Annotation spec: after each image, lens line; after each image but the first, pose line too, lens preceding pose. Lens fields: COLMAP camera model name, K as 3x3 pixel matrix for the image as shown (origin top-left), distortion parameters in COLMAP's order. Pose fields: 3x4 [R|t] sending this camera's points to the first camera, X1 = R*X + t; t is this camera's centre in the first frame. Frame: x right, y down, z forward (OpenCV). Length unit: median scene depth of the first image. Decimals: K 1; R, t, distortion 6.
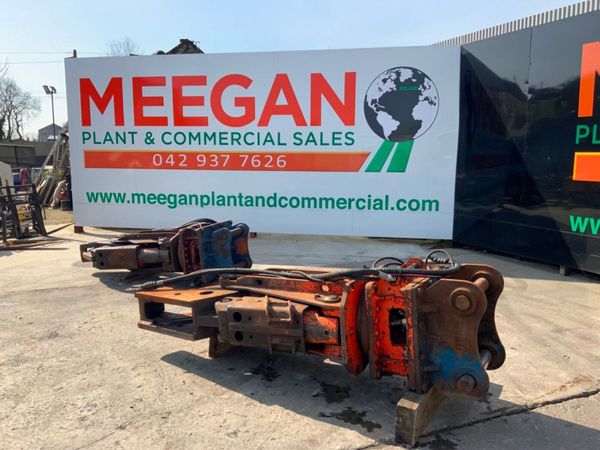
lens RADIAL K [[496.0, 0, 300.0], [0, 496.0, 225.0], [0, 0, 1]] dist [0.092850, -0.184863]
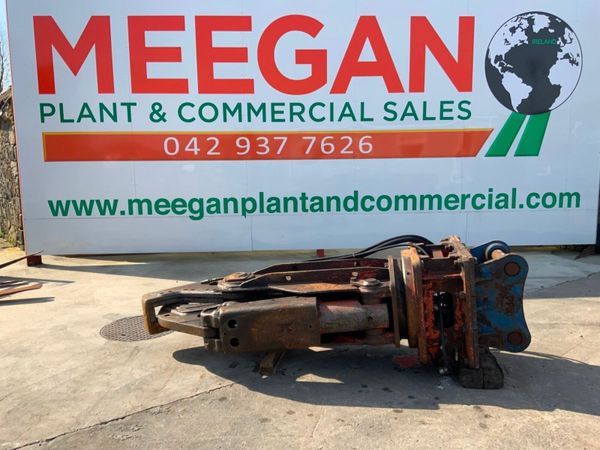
lens RADIAL K [[496.0, 0, 300.0], [0, 496.0, 225.0], [0, 0, 1]] dist [0.092850, -0.184863]
pose [[0.971328, -0.048120, 0.232823, -0.290452], [0.049930, 0.998751, -0.001880, -0.019491], [-0.232441, 0.013451, 0.972517, 0.345955]]
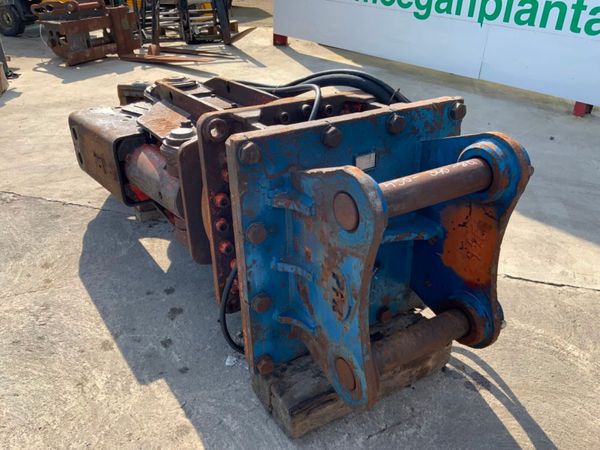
lens RADIAL K [[499.1, 0, 300.0], [0, 499.1, 225.0], [0, 0, 1]] dist [0.037459, -0.076130]
pose [[0.809178, 0.312458, -0.497594, -0.048080], [-0.119126, 0.916533, 0.381806, -0.023173], [0.575360, -0.249673, 0.778861, 0.526454]]
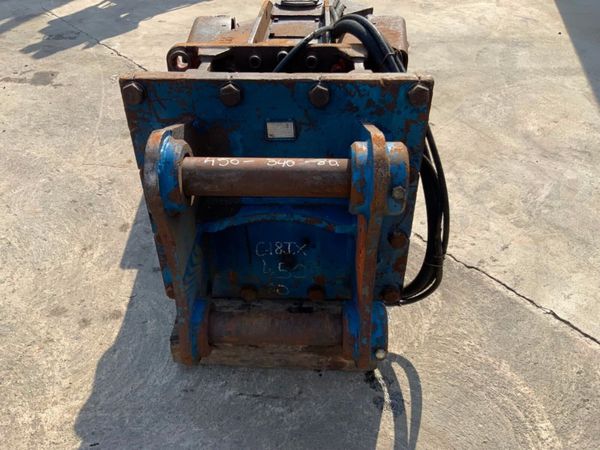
lens RADIAL K [[496.0, 0, 300.0], [0, 496.0, 225.0], [0, 0, 1]] dist [0.092850, -0.184863]
pose [[0.356107, 0.600278, -0.716138, -0.002162], [-0.139181, 0.791902, 0.594576, -0.044676], [0.924022, -0.112060, 0.365549, 0.603848]]
